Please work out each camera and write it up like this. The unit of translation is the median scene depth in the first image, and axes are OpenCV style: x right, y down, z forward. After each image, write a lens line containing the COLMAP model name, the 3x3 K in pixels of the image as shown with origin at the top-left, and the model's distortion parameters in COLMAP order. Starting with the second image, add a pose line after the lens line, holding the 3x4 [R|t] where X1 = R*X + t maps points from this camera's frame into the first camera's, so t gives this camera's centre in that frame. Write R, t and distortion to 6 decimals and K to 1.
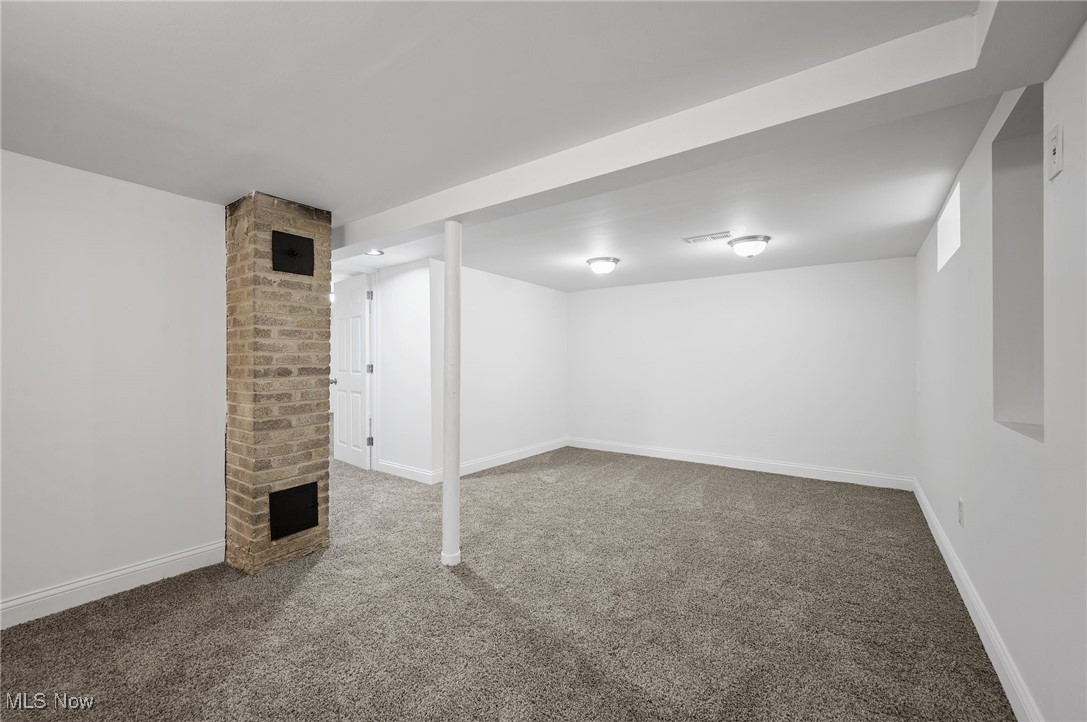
lens RADIAL K [[431.7, 0, 544.7], [0, 431.7, 361.4], [0, 0, 1]] dist [-0.001469, -0.000056]
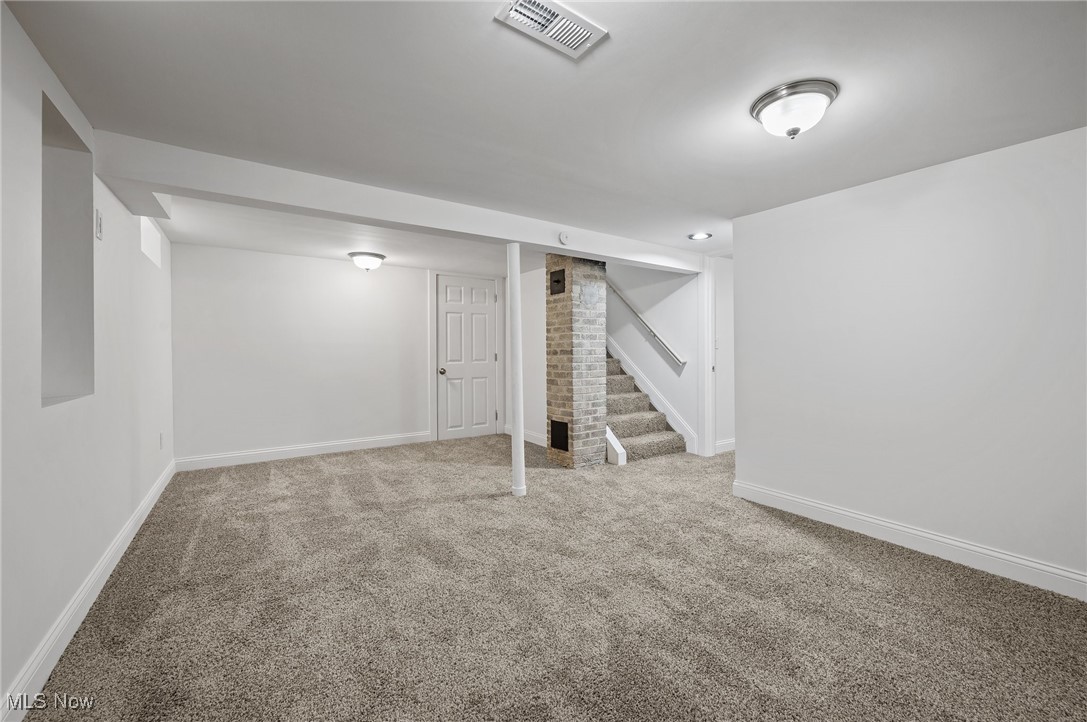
lens RADIAL K [[431.7, 0, 545.5], [0, 431.7, 351.5], [0, 0, 1]] dist [-0.001469, -0.000056]
pose [[-0.324904, 0.006403, -0.945725, 1.001746], [-0.007157, 0.999932, 0.009229, 0.005644], [0.945720, 0.009767, -0.324836, 1.469764]]
